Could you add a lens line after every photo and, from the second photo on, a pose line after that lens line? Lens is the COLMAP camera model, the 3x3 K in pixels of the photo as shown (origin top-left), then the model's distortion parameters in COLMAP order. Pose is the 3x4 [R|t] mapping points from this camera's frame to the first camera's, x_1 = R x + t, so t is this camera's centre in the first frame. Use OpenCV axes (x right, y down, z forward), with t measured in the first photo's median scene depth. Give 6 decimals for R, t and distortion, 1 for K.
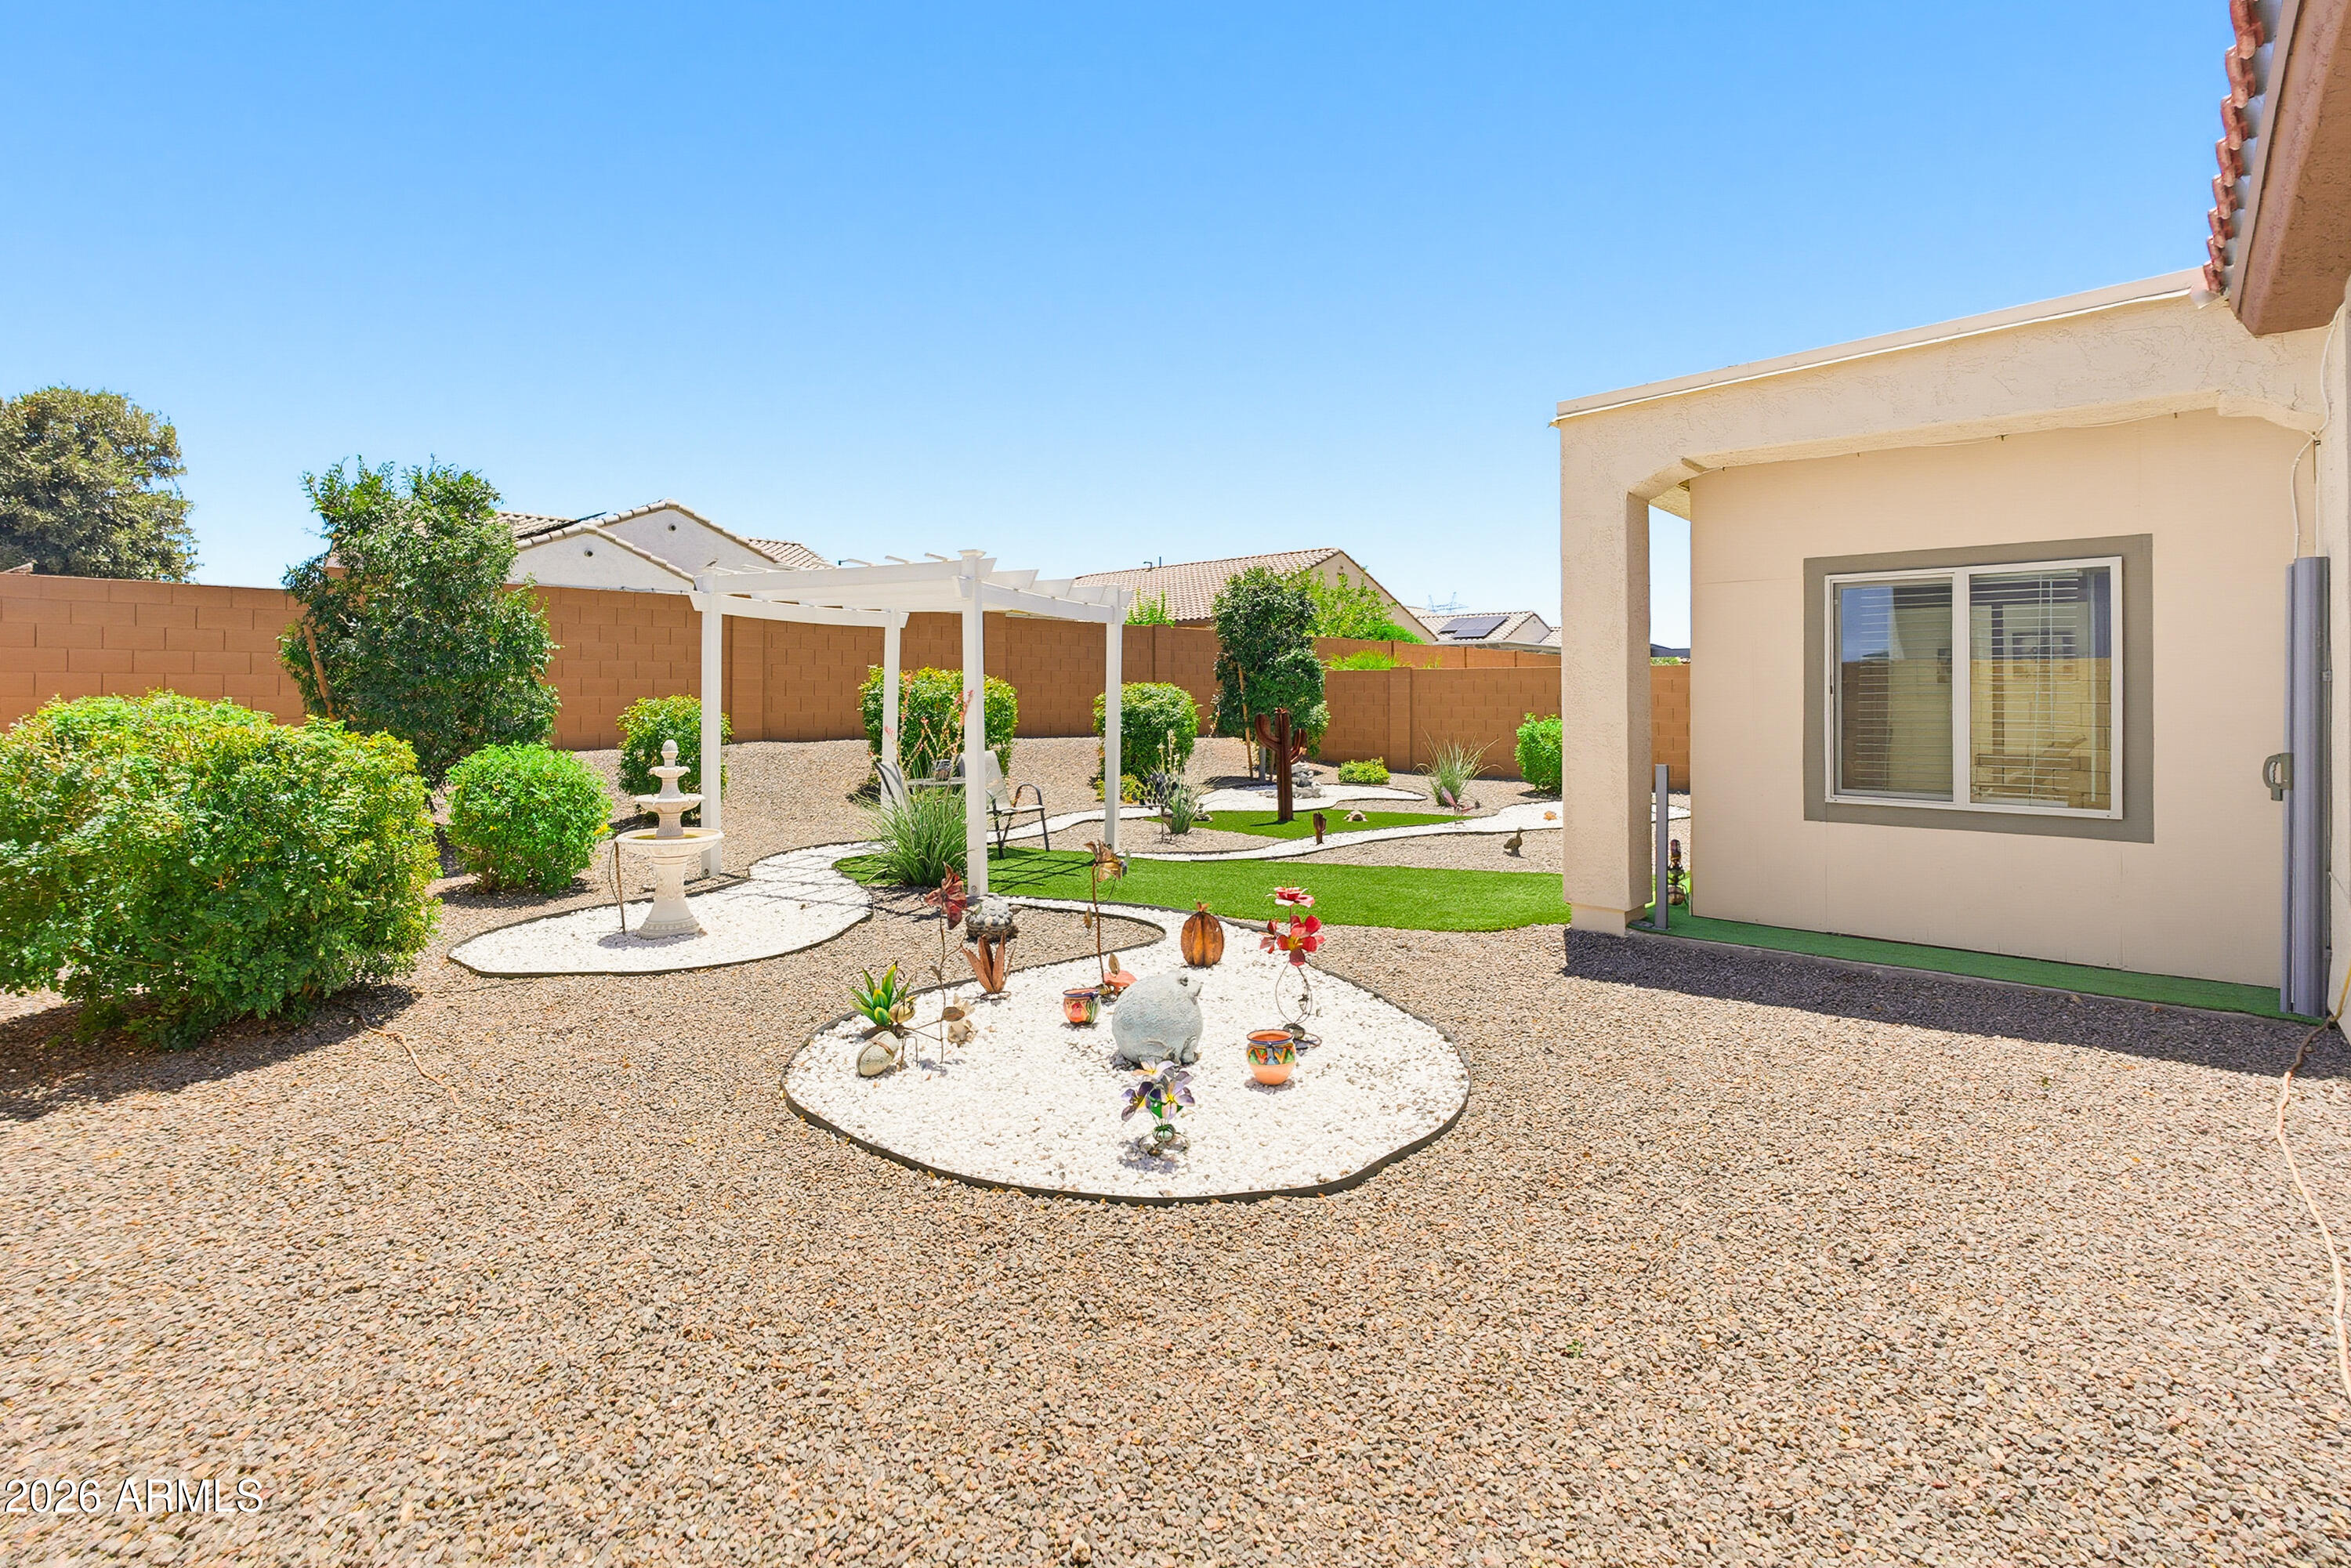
lens RADIAL K [[1074.8, 0, 1170.1], [0, 1074.8, 695.1], [0, 0, 1]] dist [-0.025630, 0.012362]
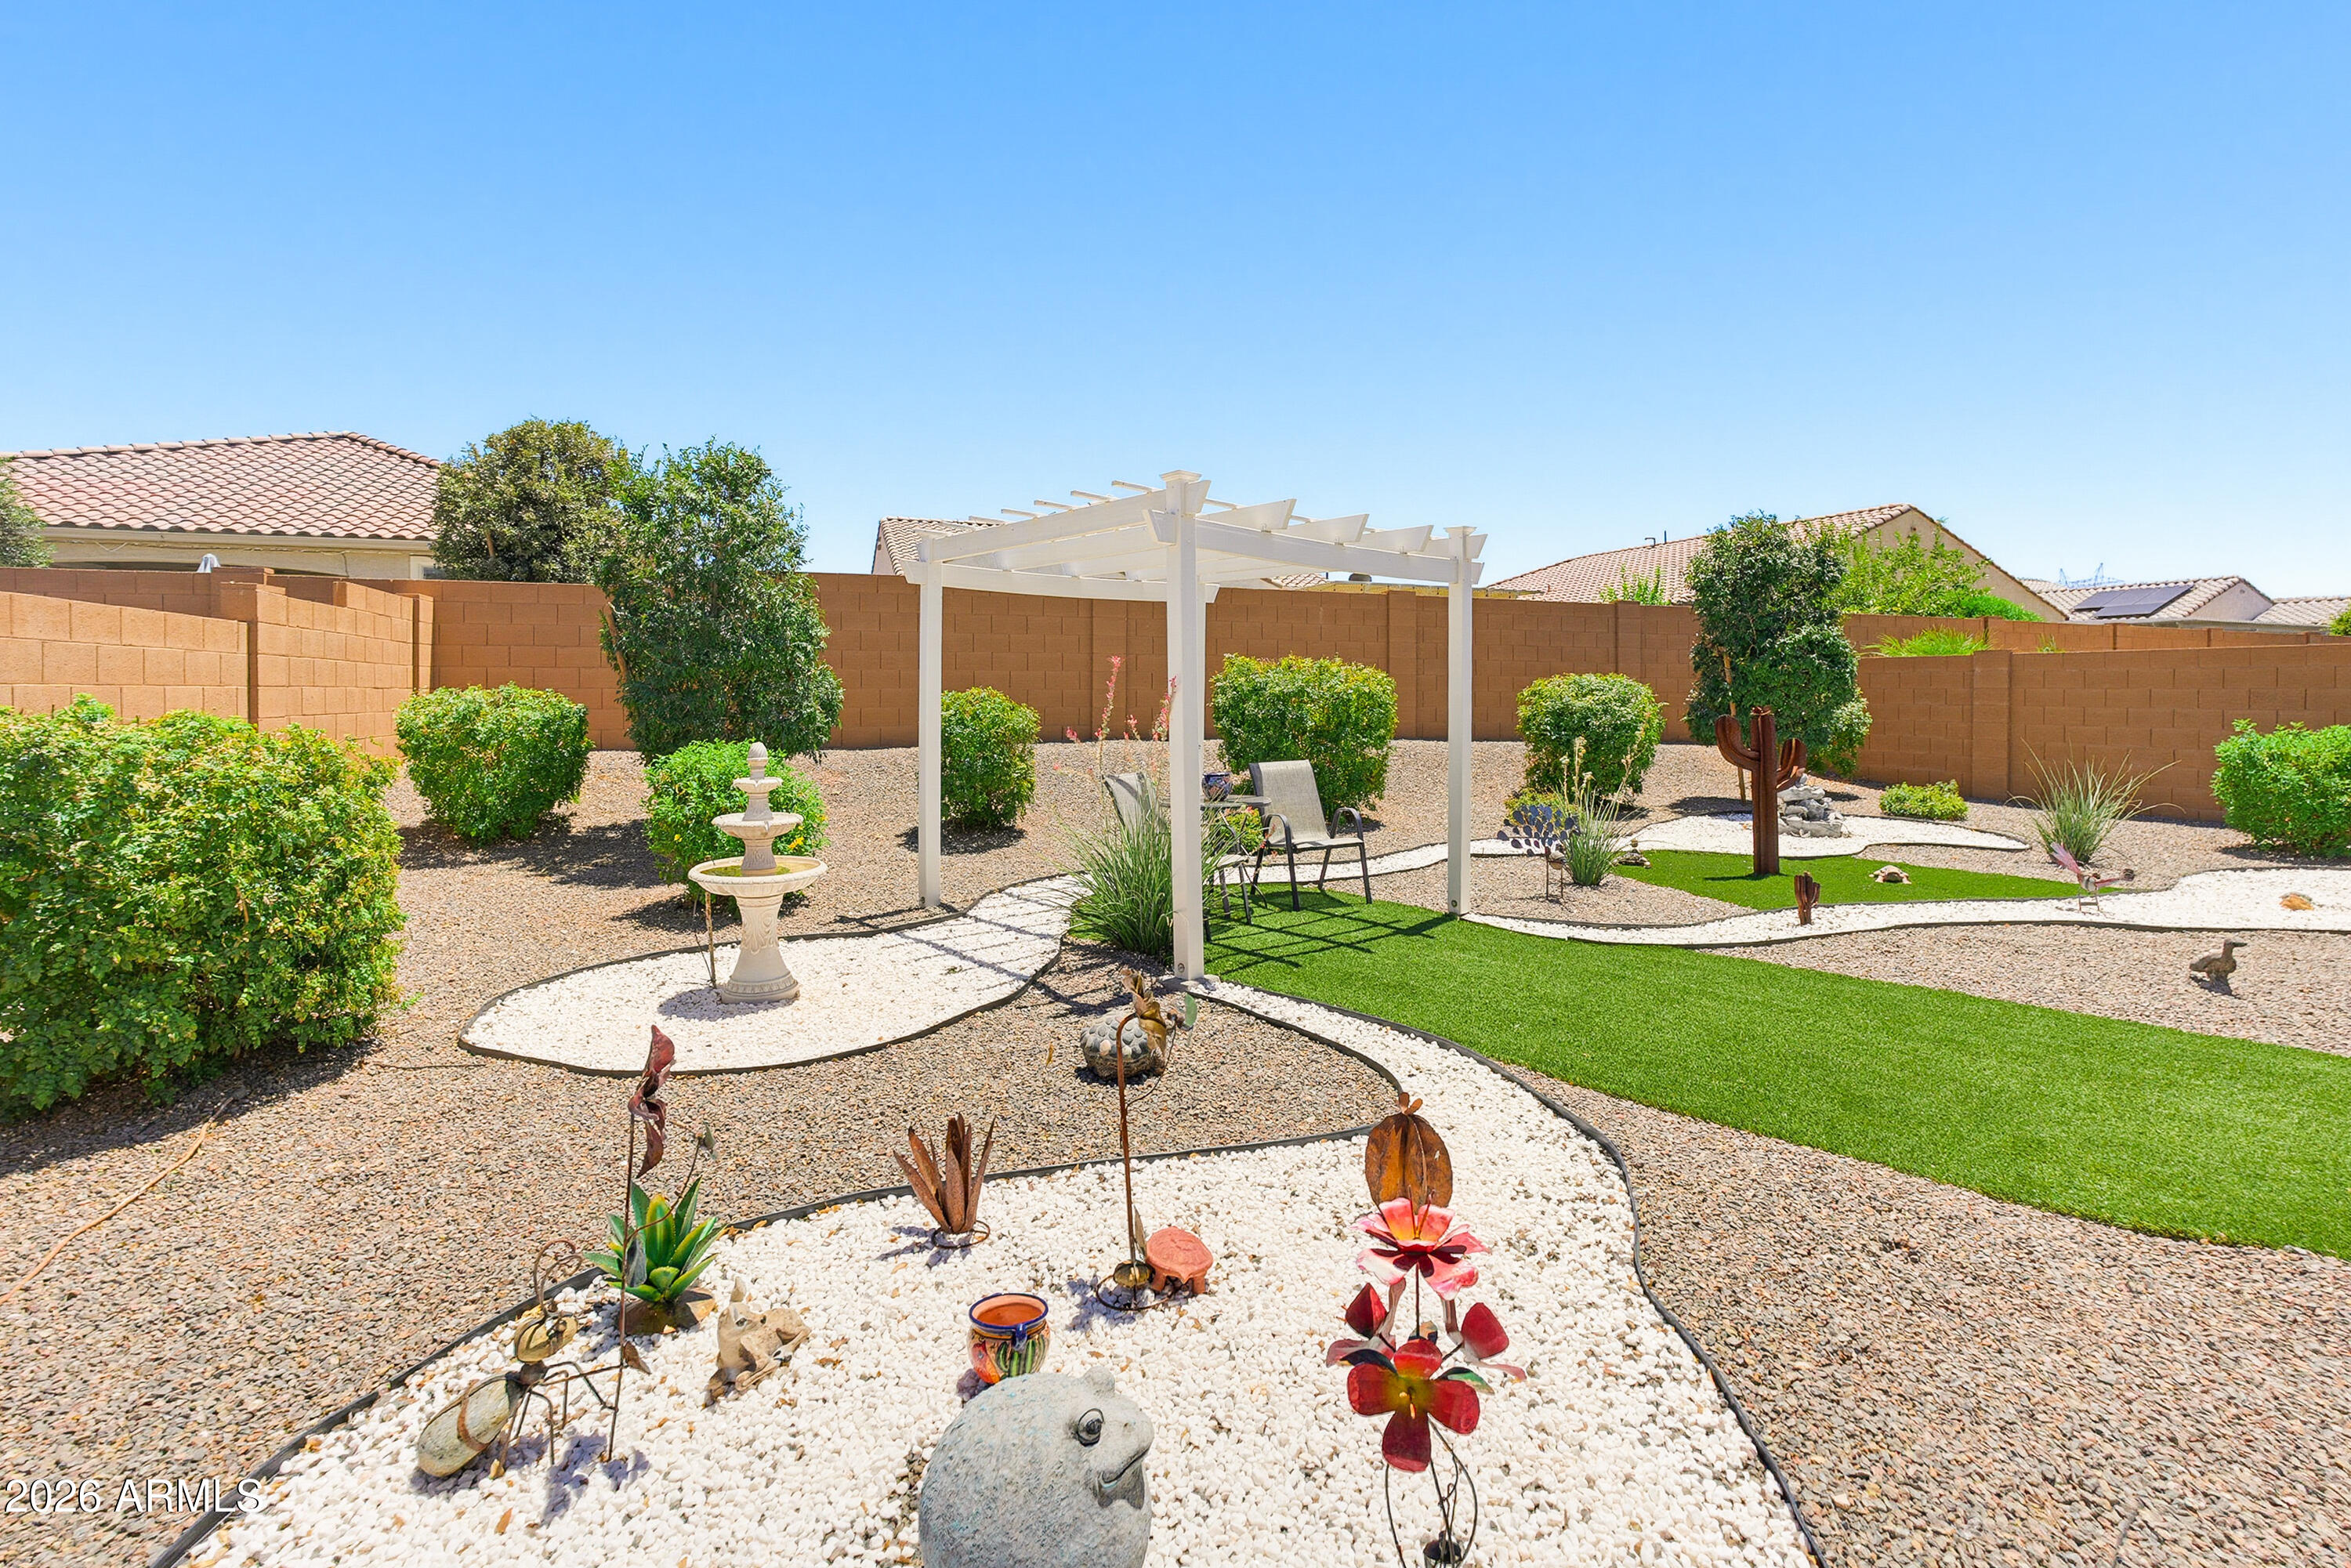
lens RADIAL K [[1074.8, 0, 1170.1], [0, 1074.8, 695.1], [0, 0, 1]] dist [-0.025630, 0.012362]
pose [[0.895764, 0.003221, -0.444518, 0.056680], [-0.001976, 0.999993, 0.003265, 0.002175], [0.444525, -0.002046, 0.895764, 0.188463]]
